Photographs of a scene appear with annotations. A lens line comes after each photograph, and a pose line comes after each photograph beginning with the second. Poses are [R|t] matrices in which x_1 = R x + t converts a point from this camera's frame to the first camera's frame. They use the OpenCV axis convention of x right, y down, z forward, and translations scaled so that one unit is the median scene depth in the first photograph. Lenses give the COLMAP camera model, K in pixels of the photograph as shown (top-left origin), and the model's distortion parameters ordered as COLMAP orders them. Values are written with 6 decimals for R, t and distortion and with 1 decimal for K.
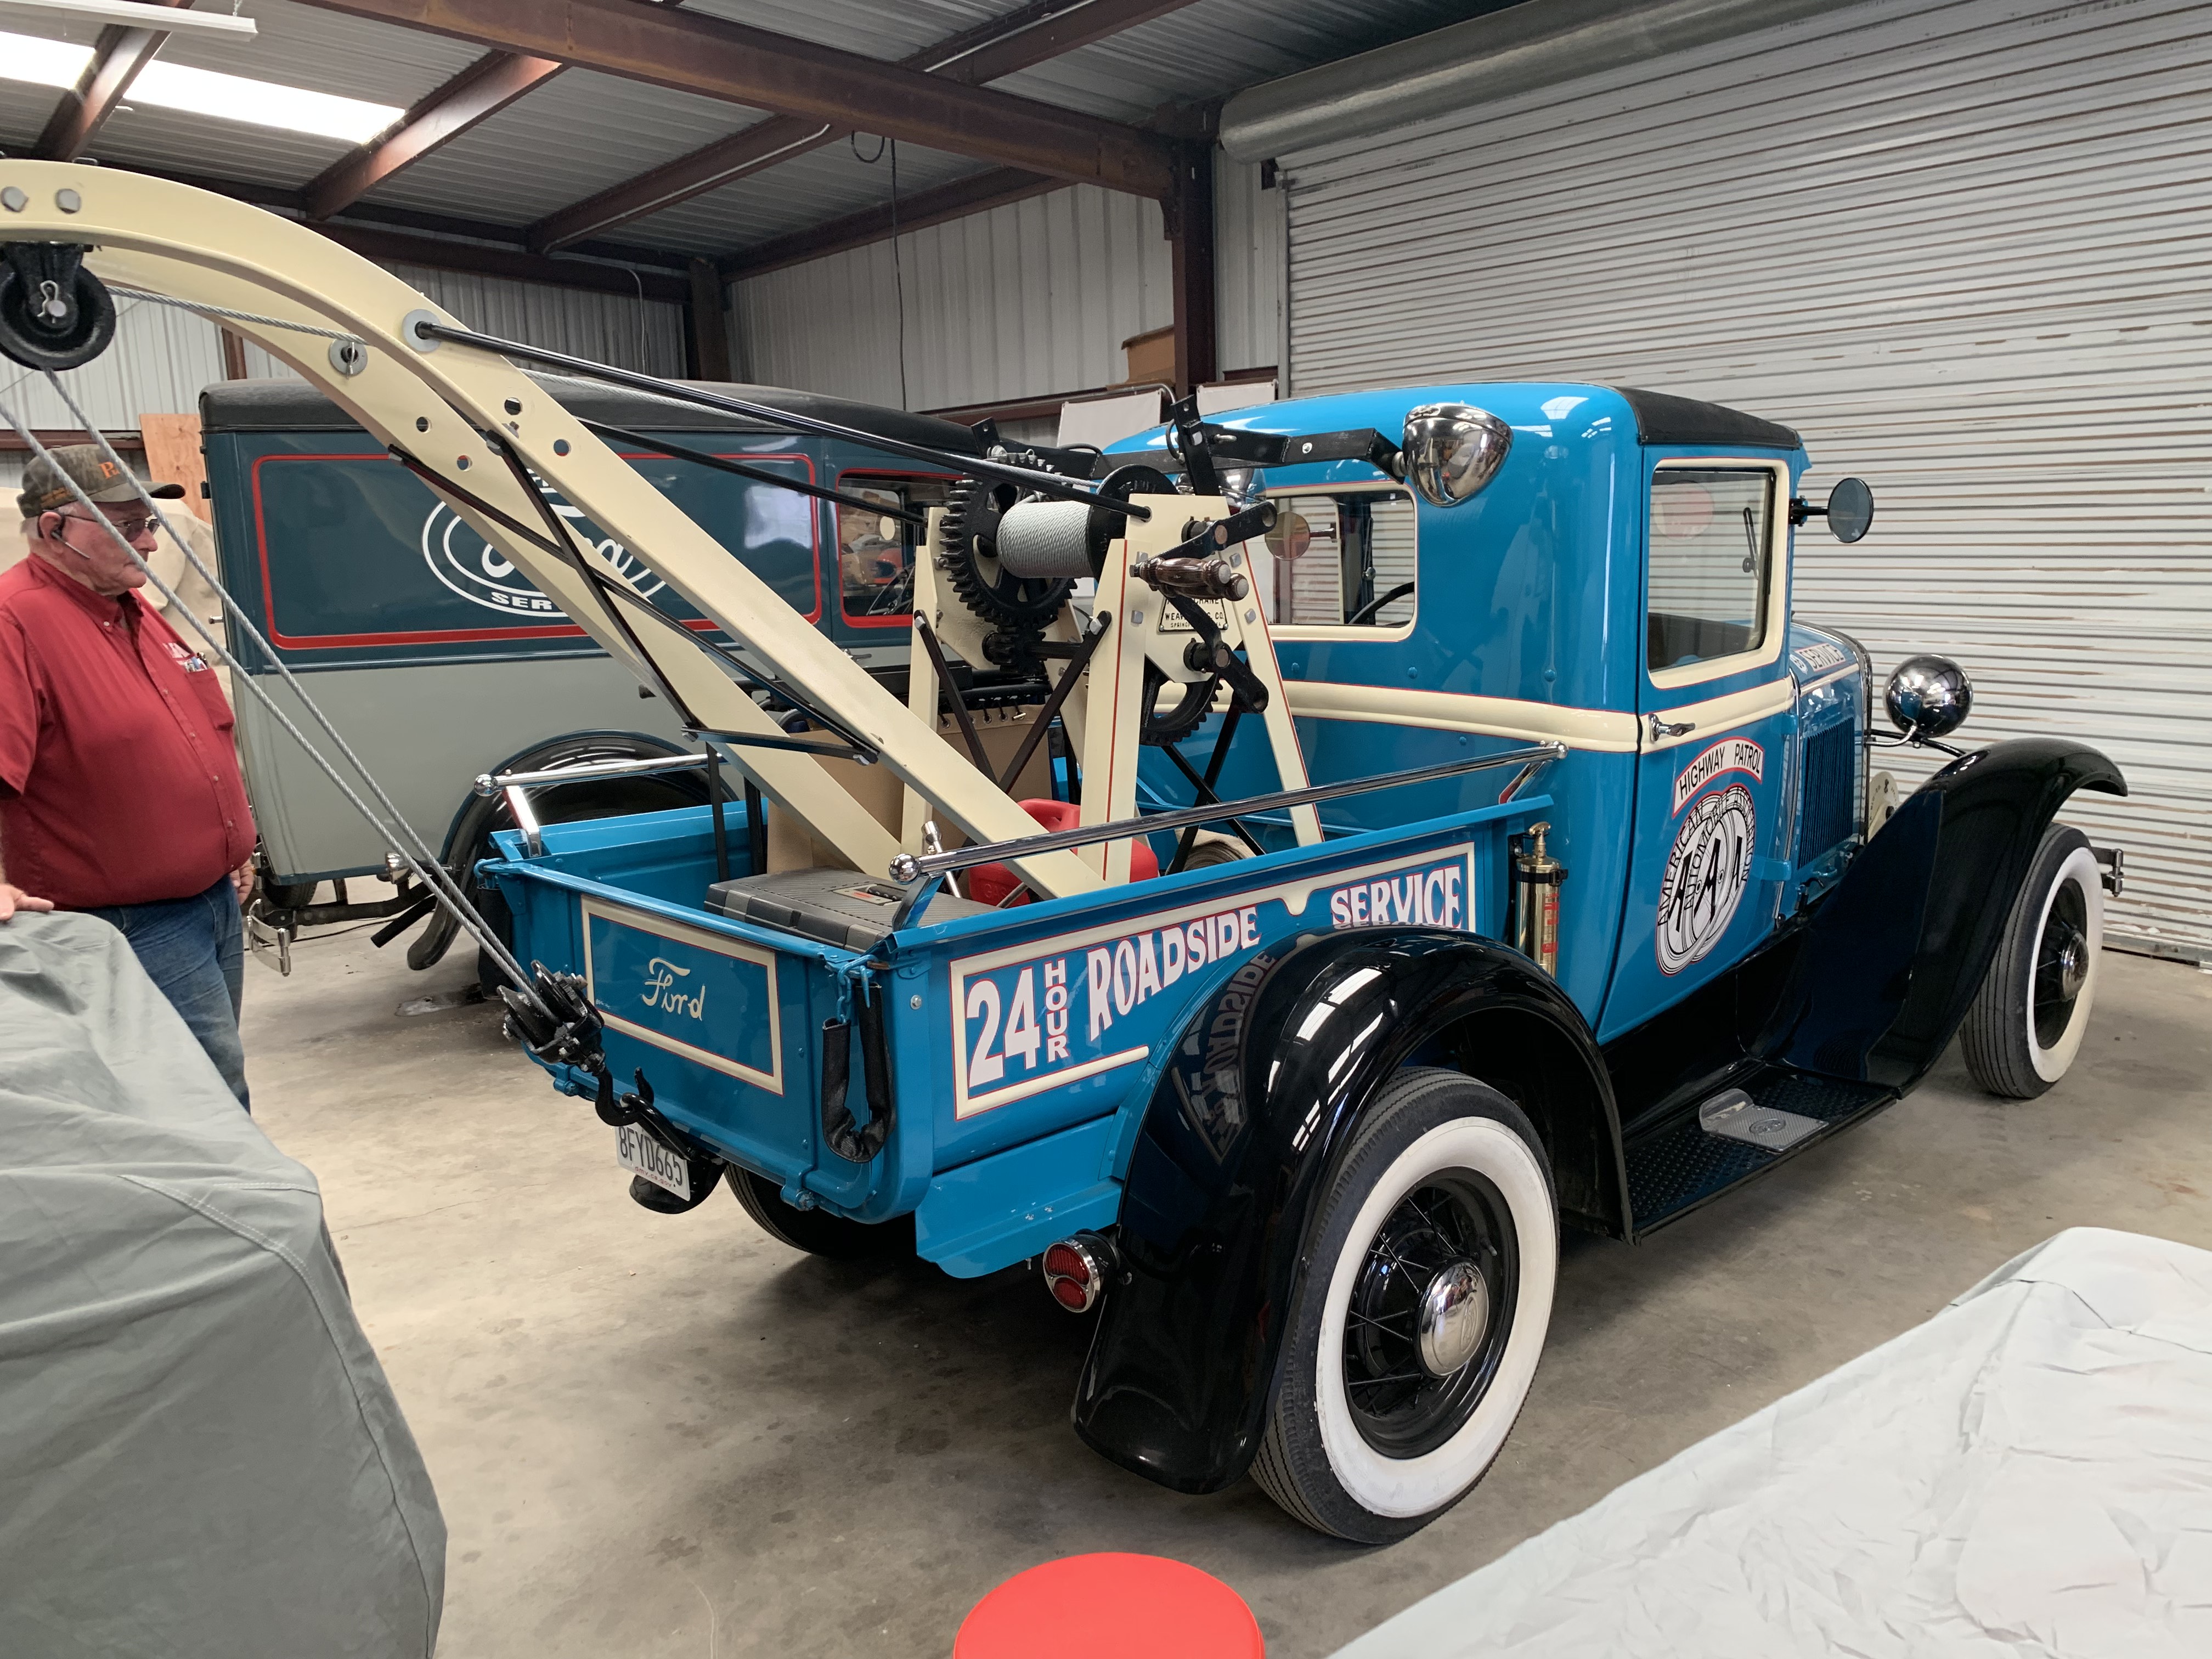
lens RADIAL K [[1694.2, 0, 1103.4], [0, 1694.2, 821.0], [0, 0, 1]] dist [0.026770, -0.028685]
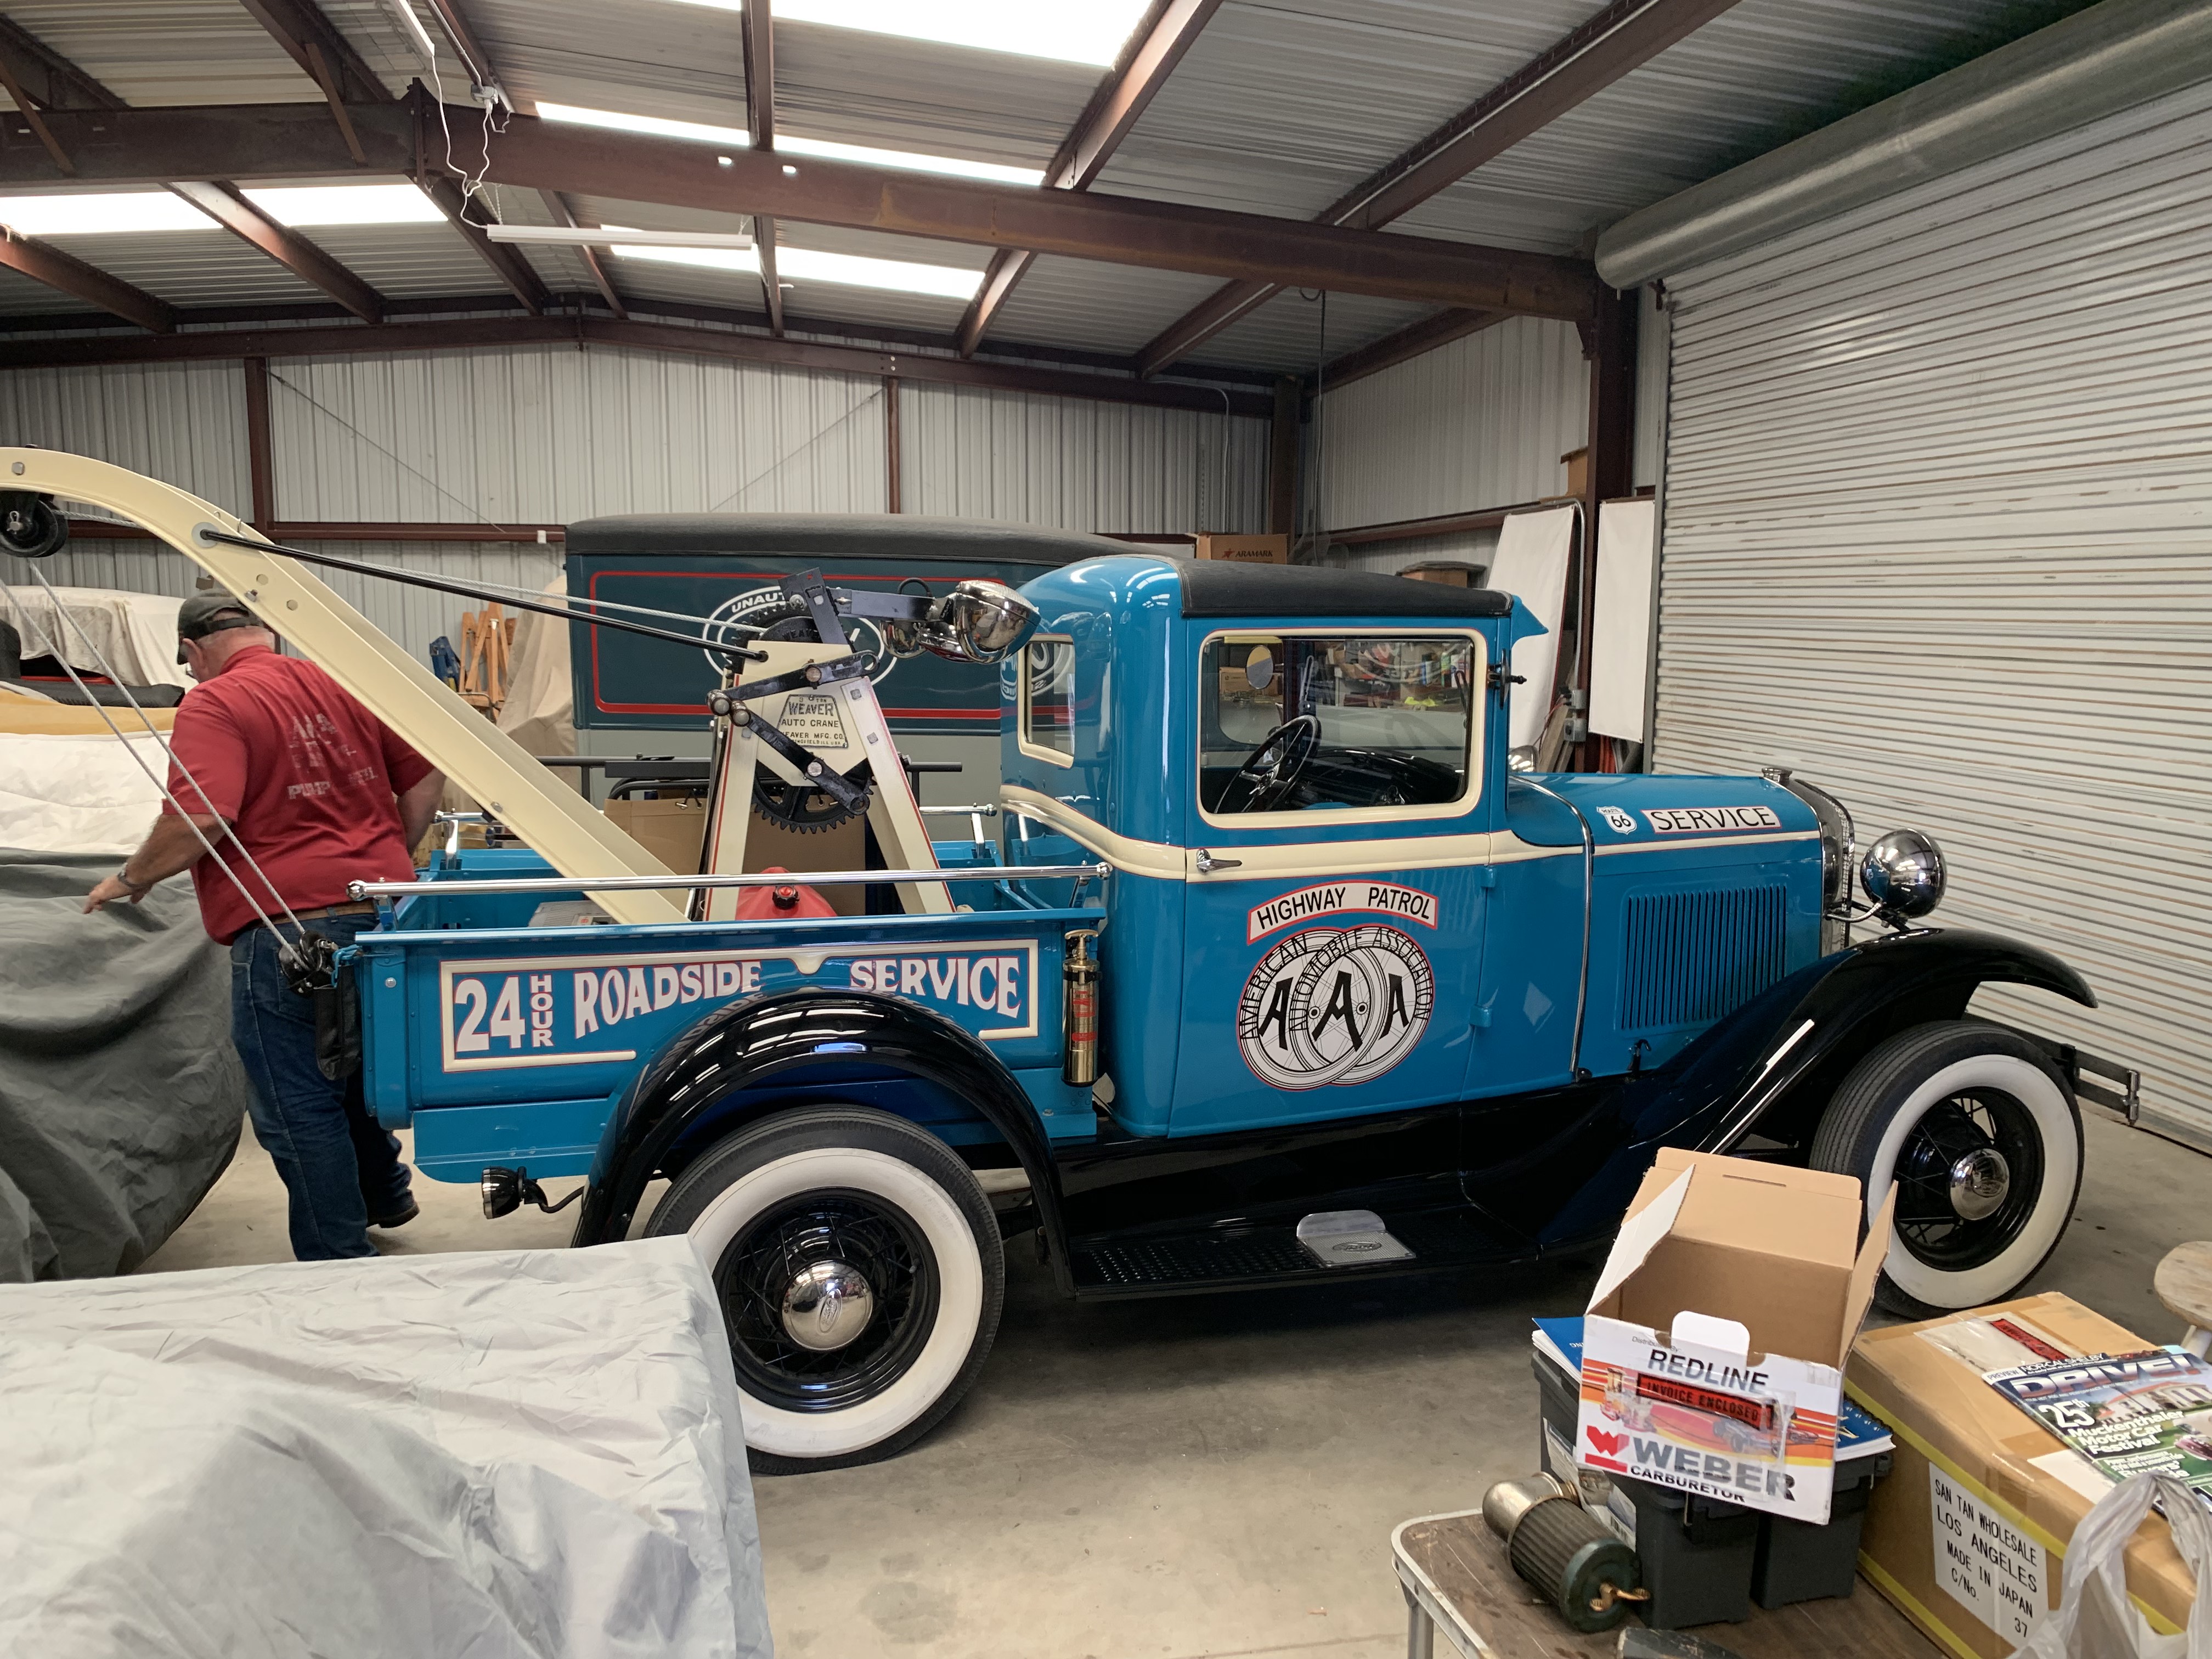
lens RADIAL K [[1694.2, 0, 1116.0], [0, 1694.2, 821.6], [0, 0, 1]] dist [0.026770, -0.028685]
pose [[0.888997, 0.090189, -0.448943, 0.784207], [-0.110326, 0.993717, -0.018837, -0.053418], [0.444423, 0.066276, 0.893362, -0.039047]]
